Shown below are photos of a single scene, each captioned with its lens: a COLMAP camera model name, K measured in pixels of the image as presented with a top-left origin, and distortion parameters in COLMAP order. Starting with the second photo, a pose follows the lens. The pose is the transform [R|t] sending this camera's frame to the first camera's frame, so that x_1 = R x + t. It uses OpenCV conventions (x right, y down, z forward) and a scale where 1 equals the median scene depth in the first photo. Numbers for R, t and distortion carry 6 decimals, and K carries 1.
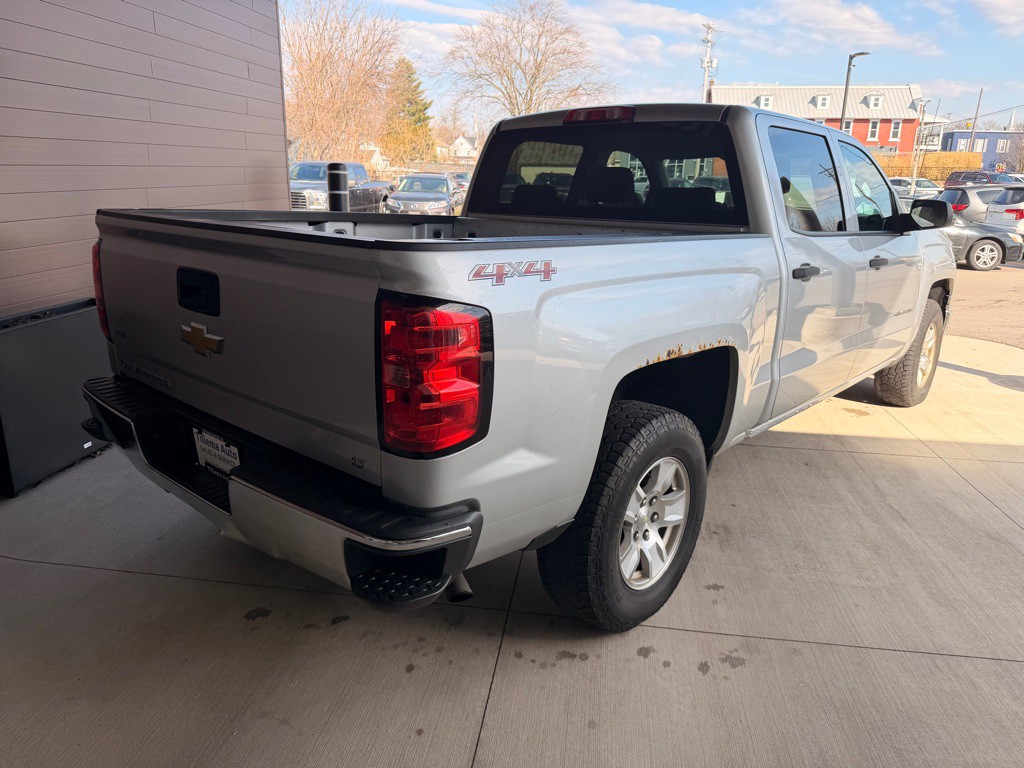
lens RADIAL K [[718.1, 0, 512.0], [0, 718.1, 384.0], [0, 0, 1]] dist [0.090102, -0.002284]
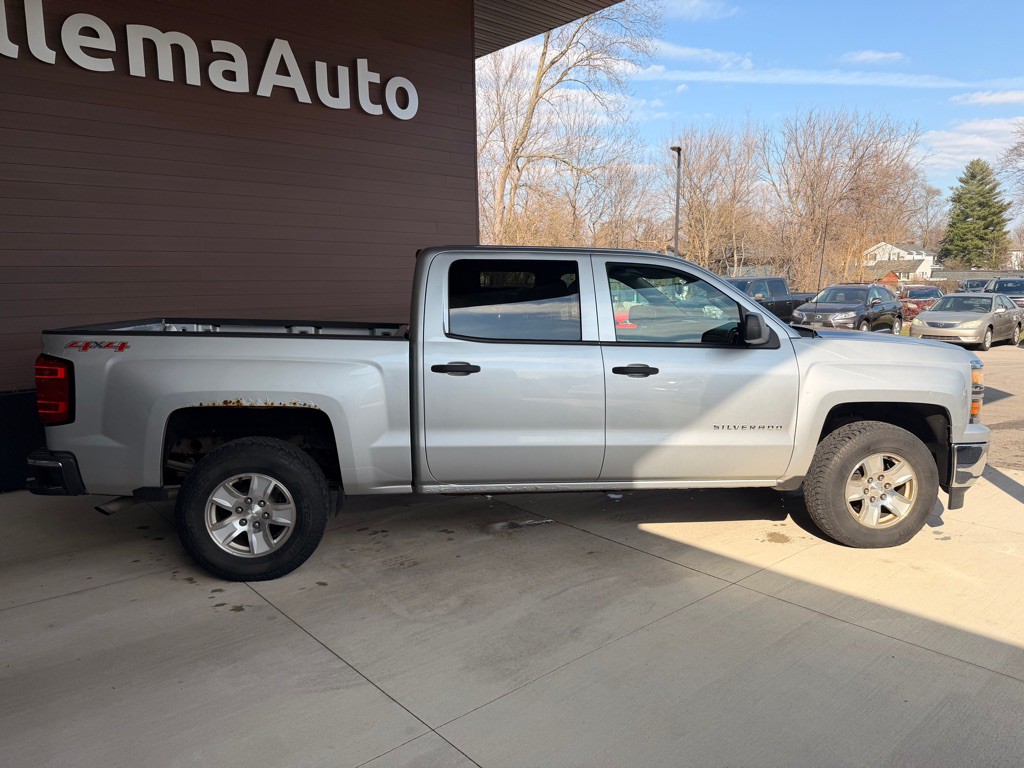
lens RADIAL K [[721.3, 0, 515.9], [0, 721.3, 400.5], [0, 0, 1]] dist [-0.001358, -0.005232]
pose [[0.752782, 0.072638, -0.654250, 0.927475], [-0.155126, 0.985477, -0.069077, -0.018089], [0.639730, 0.153491, 0.753117, 0.095204]]
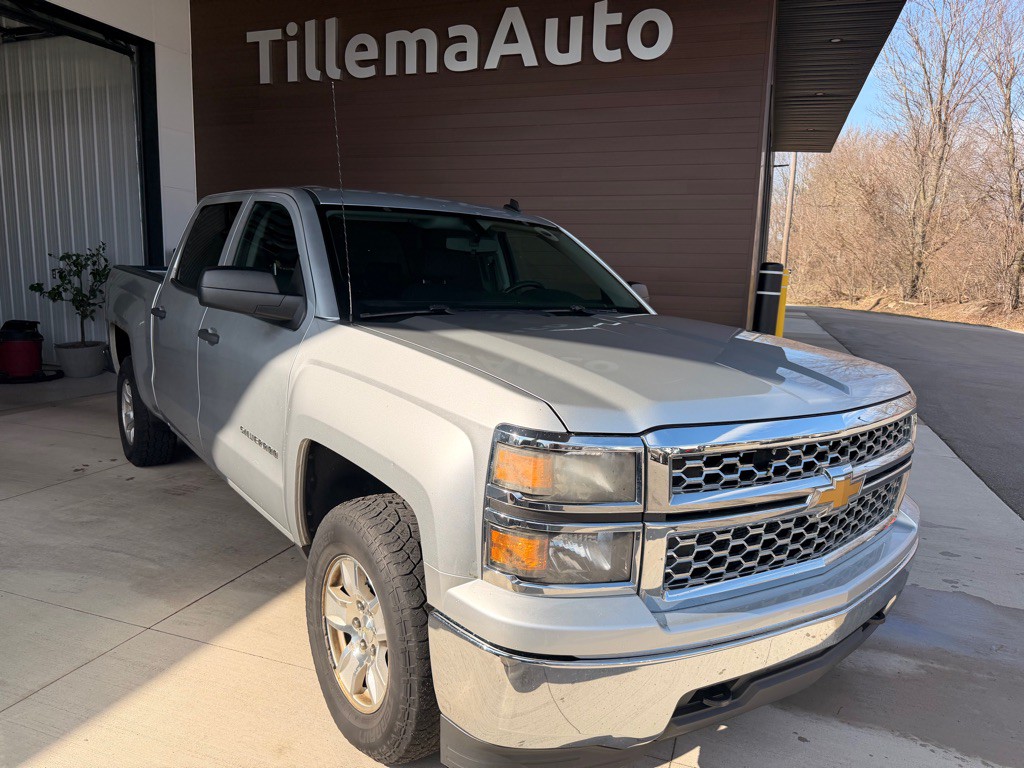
lens RADIAL K [[721.3, 0, 515.9], [0, 721.3, 400.5], [0, 0, 1]] dist [-0.001358, -0.005232]
pose [[-0.197031, 0.159494, -0.967337, 1.125914], [-0.304977, 0.927754, 0.215086, -0.356523], [0.931755, 0.337394, -0.134155, 1.319728]]
